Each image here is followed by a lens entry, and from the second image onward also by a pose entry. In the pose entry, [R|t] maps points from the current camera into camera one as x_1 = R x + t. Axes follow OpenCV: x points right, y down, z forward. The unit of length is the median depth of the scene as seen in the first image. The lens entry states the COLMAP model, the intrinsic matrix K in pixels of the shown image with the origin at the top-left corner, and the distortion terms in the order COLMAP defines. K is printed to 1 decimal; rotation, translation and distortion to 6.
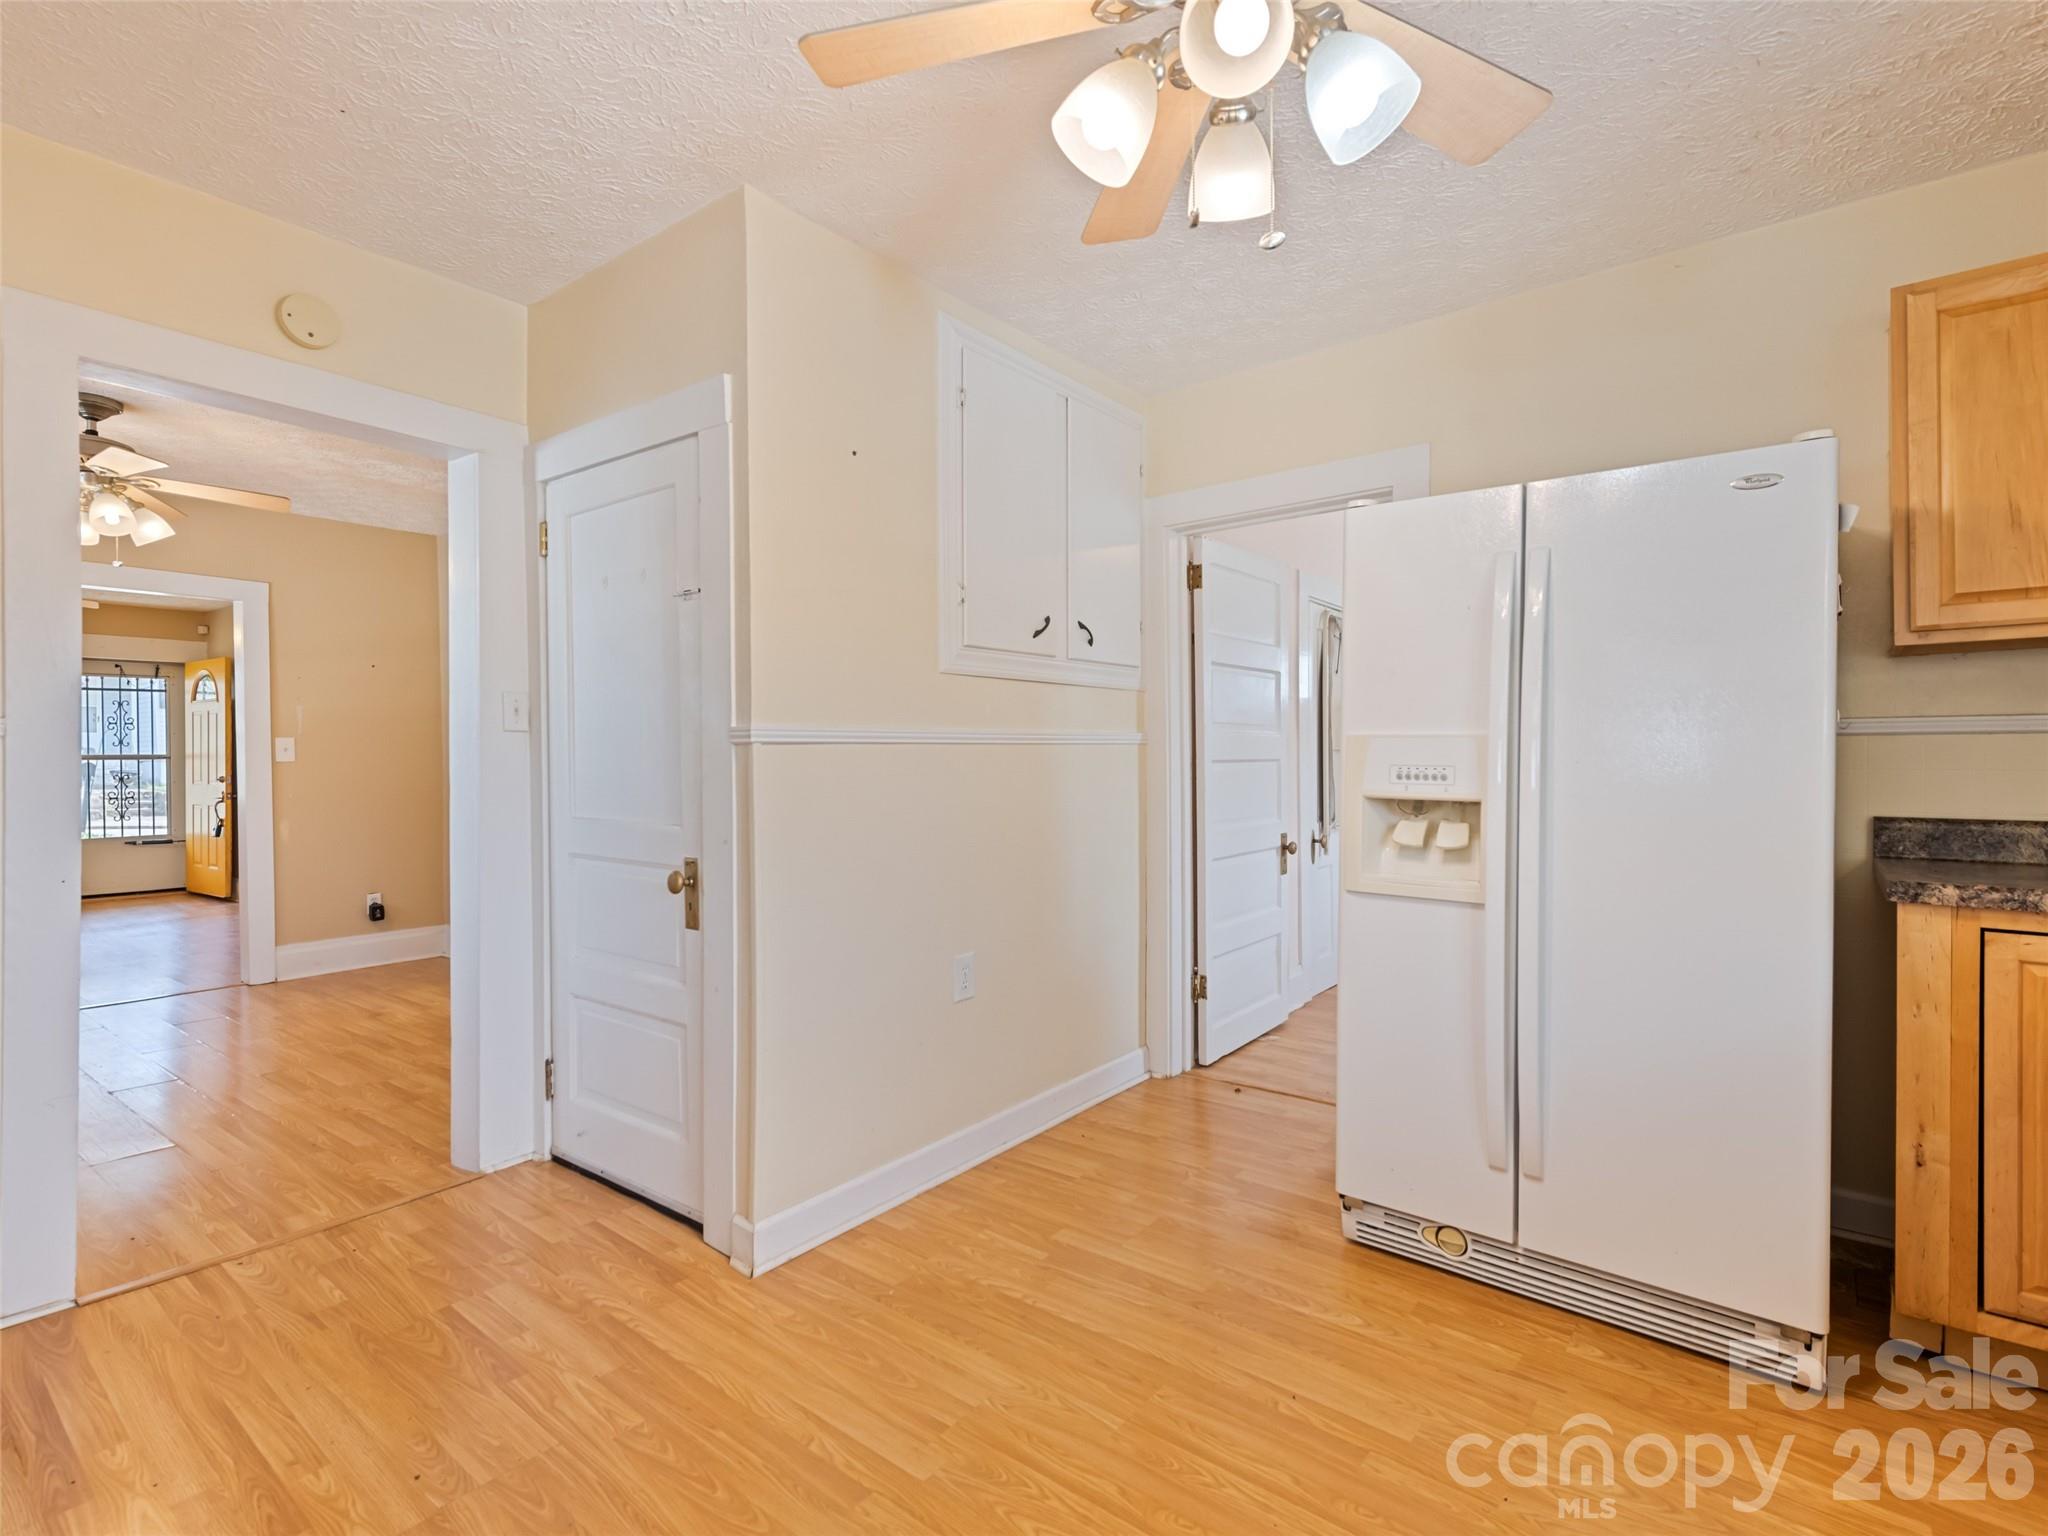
lens RADIAL K [[1013.6, 0, 1050.9], [0, 1013.6, 747.8], [0, 0, 1]] dist [0.013427, -0.001951]
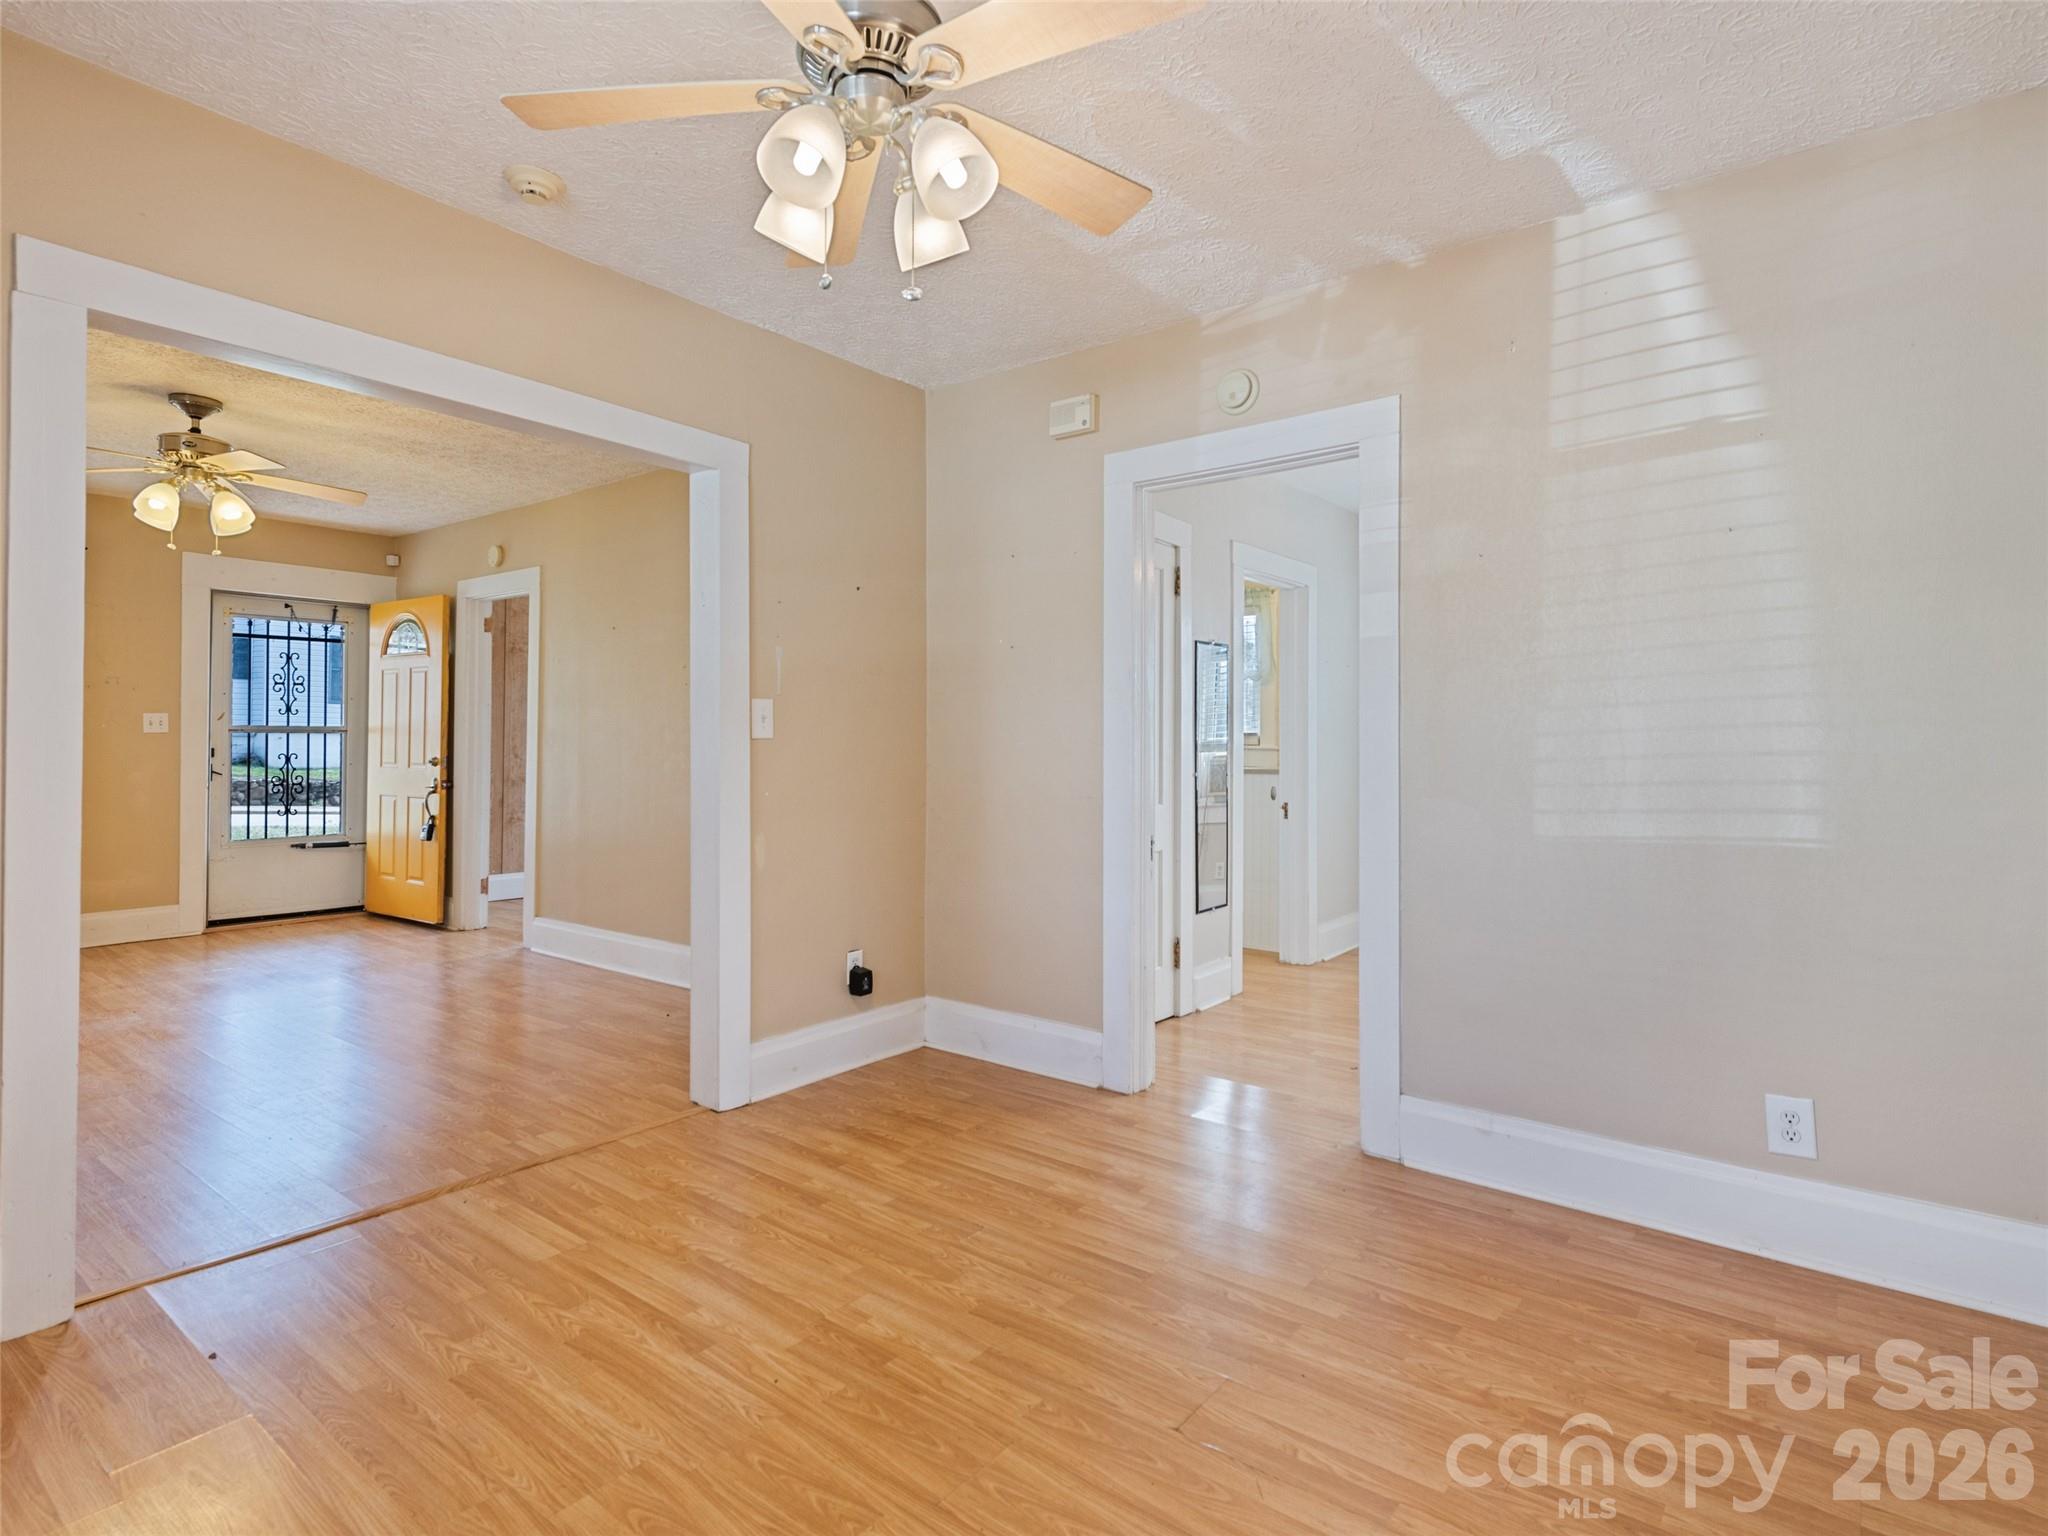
lens RADIAL K [[1050.9, 0, 998.8], [0, 1050.9, 732.3], [0, 0, 1]] dist [-0.002916, -0.005692]
pose [[0.999807, 0.016525, -0.010623, -0.386694], [-0.016640, 0.999803, -0.010785, 0.011154], [0.010443, 0.010960, 0.999885, 0.246264]]
